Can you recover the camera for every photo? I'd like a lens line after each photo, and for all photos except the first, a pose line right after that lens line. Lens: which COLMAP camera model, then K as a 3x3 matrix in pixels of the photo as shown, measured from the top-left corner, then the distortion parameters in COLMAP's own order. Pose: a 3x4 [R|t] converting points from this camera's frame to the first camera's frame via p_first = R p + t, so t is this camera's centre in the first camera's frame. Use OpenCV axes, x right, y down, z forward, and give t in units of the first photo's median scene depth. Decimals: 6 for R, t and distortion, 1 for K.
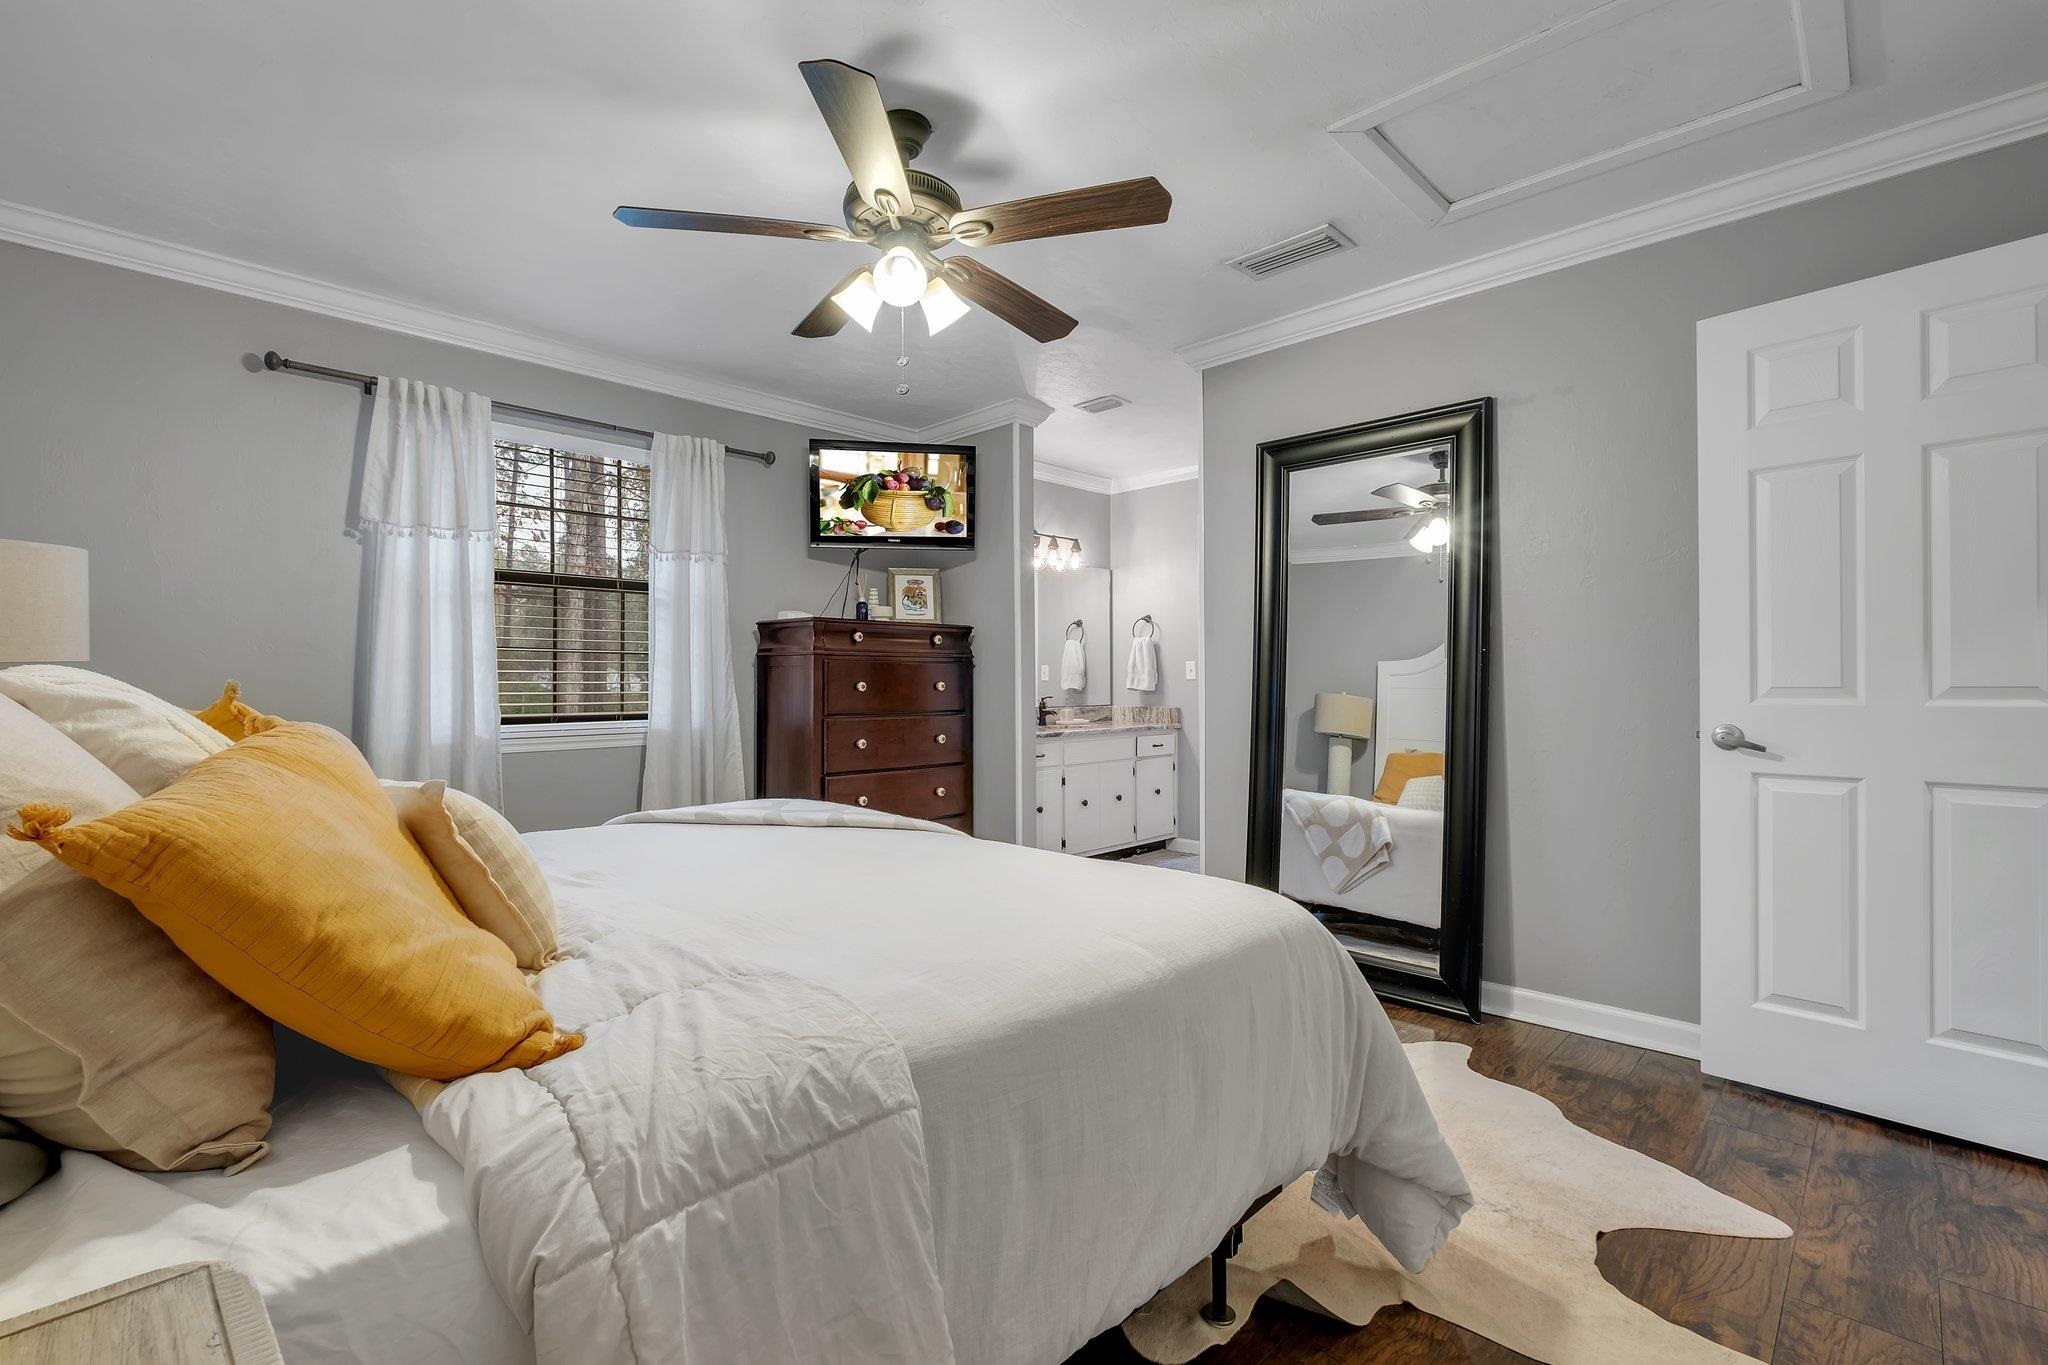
lens RADIAL K [[889.9, 0, 1007.2], [0, 889.9, 687.6], [0, 0, 1]] dist [-0.010496, 0.002202]
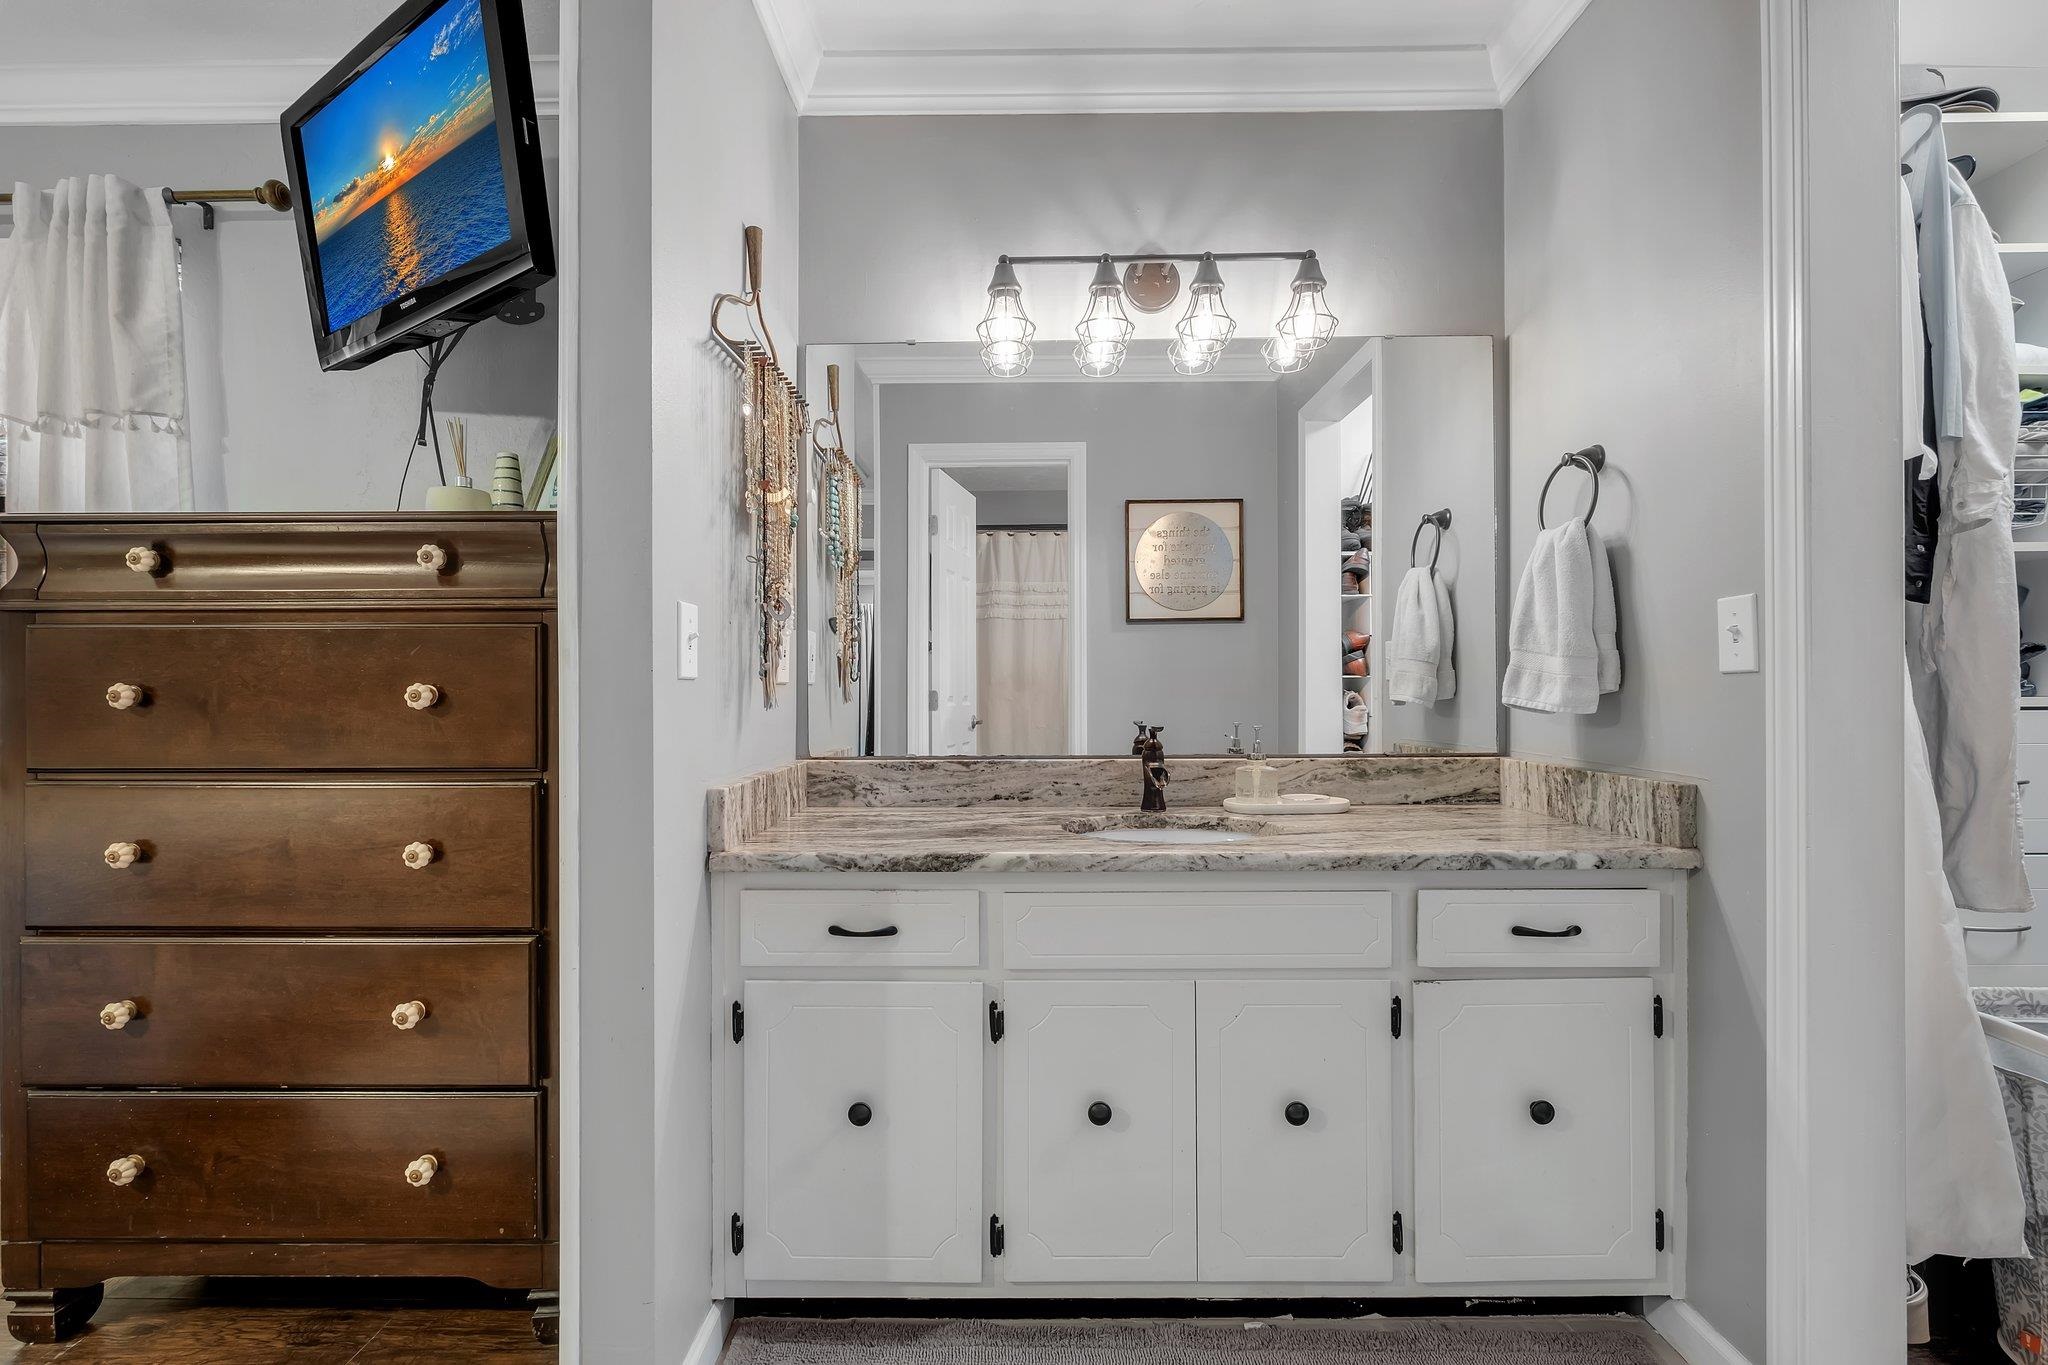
lens RADIAL K [[889.9, 0, 1004.9], [0, 889.9, 686.9], [0, 0, 1]] dist [-0.010496, 0.002202]
pose [[0.696767, 0.002011, -0.717295, 0.233973], [-0.005747, 0.999980, -0.002778, -0.003228], [0.717274, 0.006058, 0.696764, 0.683342]]
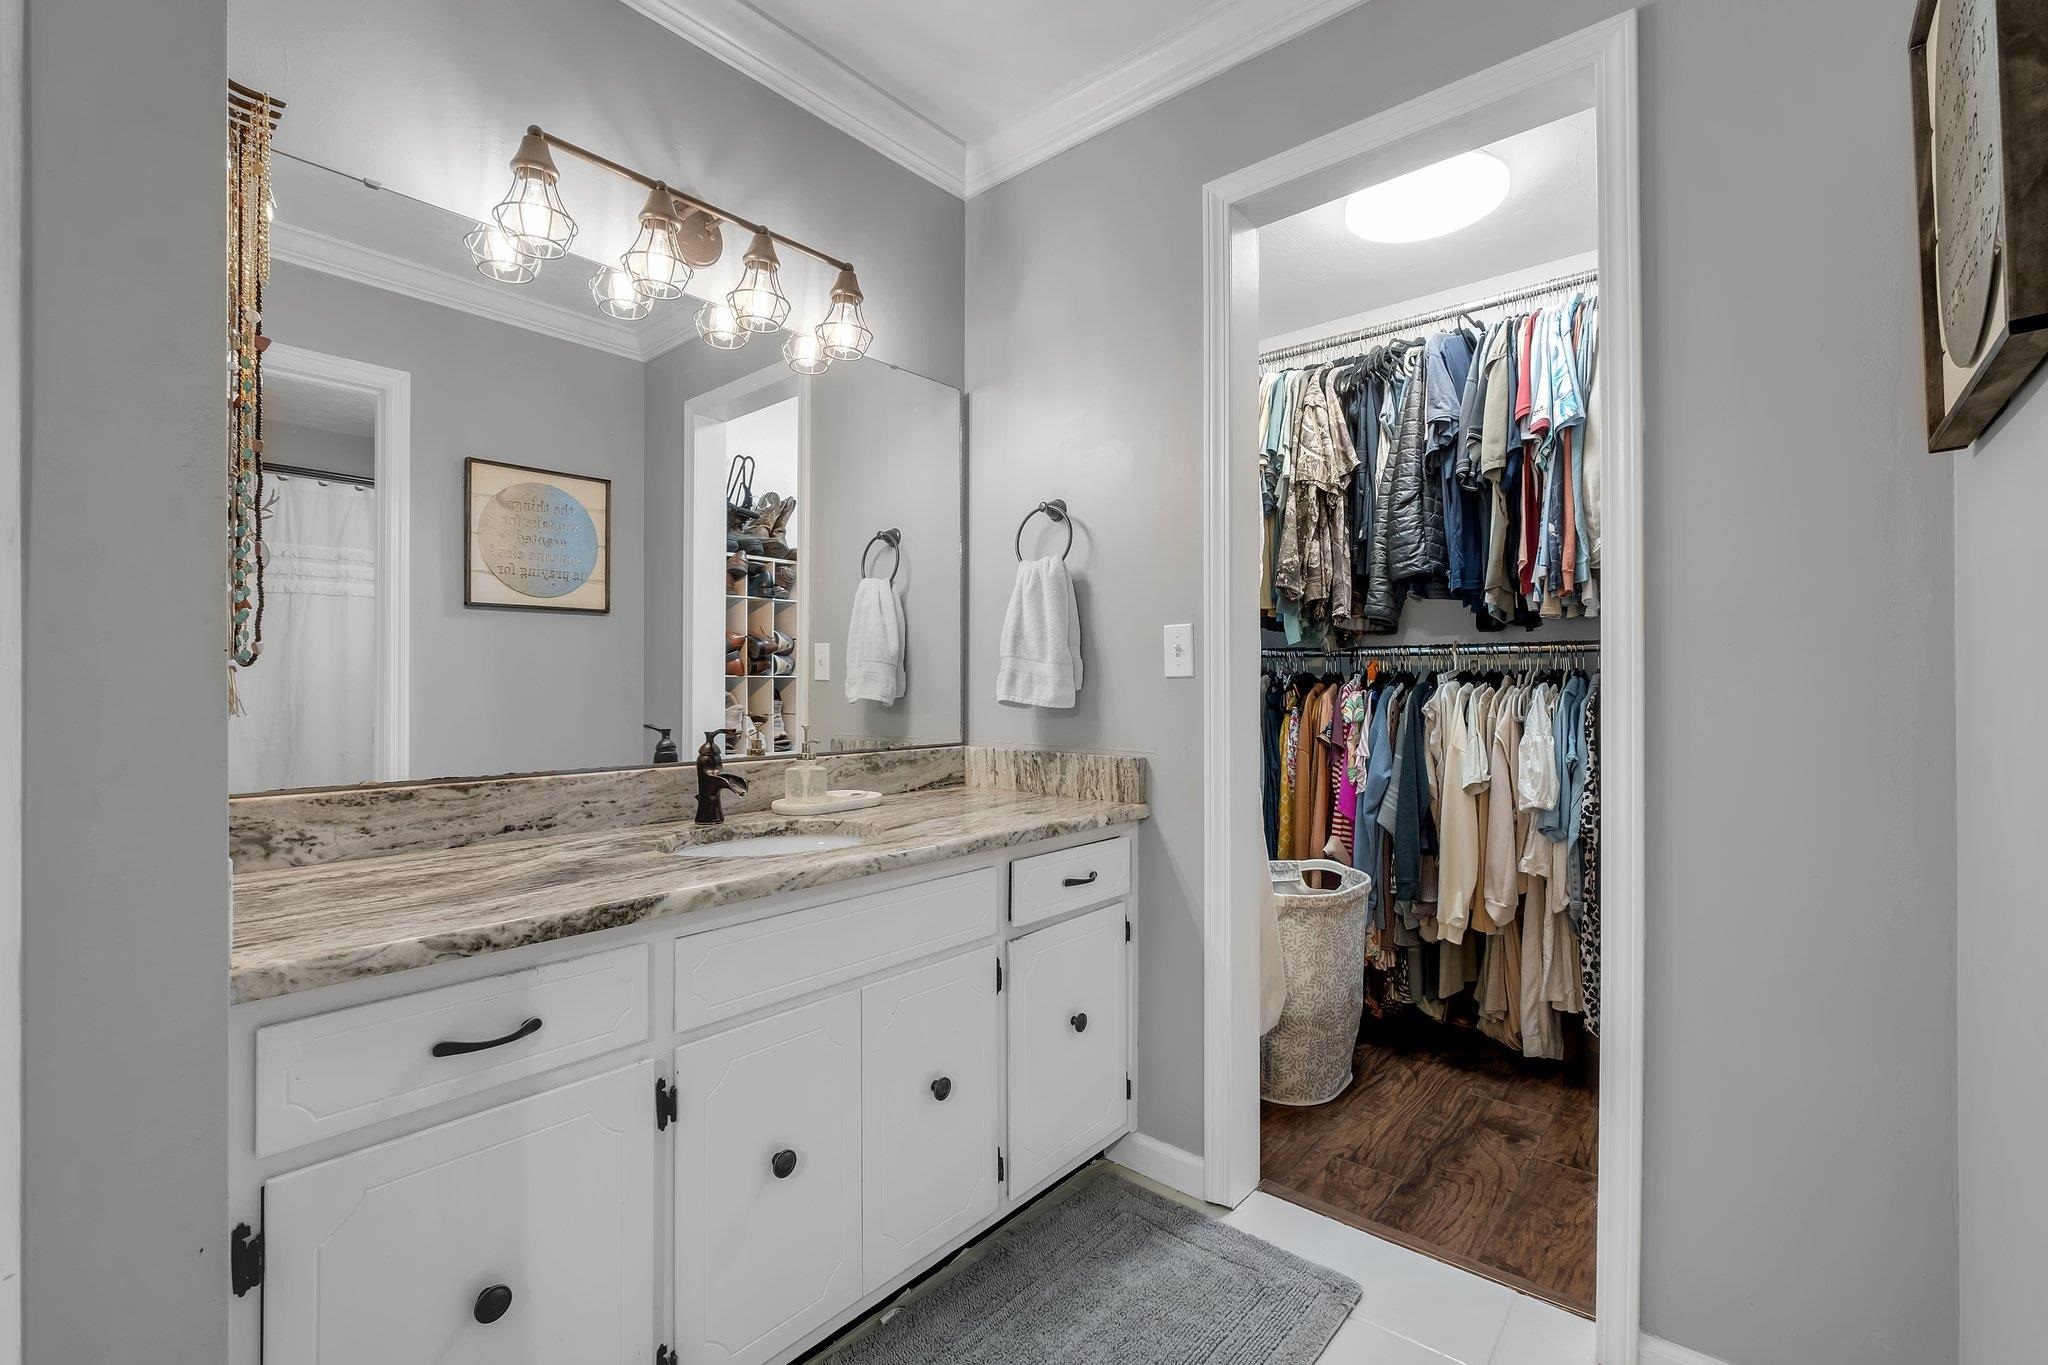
lens RADIAL K [[889.9, 0, 1001.8], [0, 889.9, 684.3], [0, 0, 1]] dist [-0.010496, 0.002202]
pose [[0.998118, 0.006381, 0.060995, 0.115905], [-0.005749, 0.999928, -0.010528, -0.002226], [-0.061058, 0.010157, 0.998083, 0.651344]]
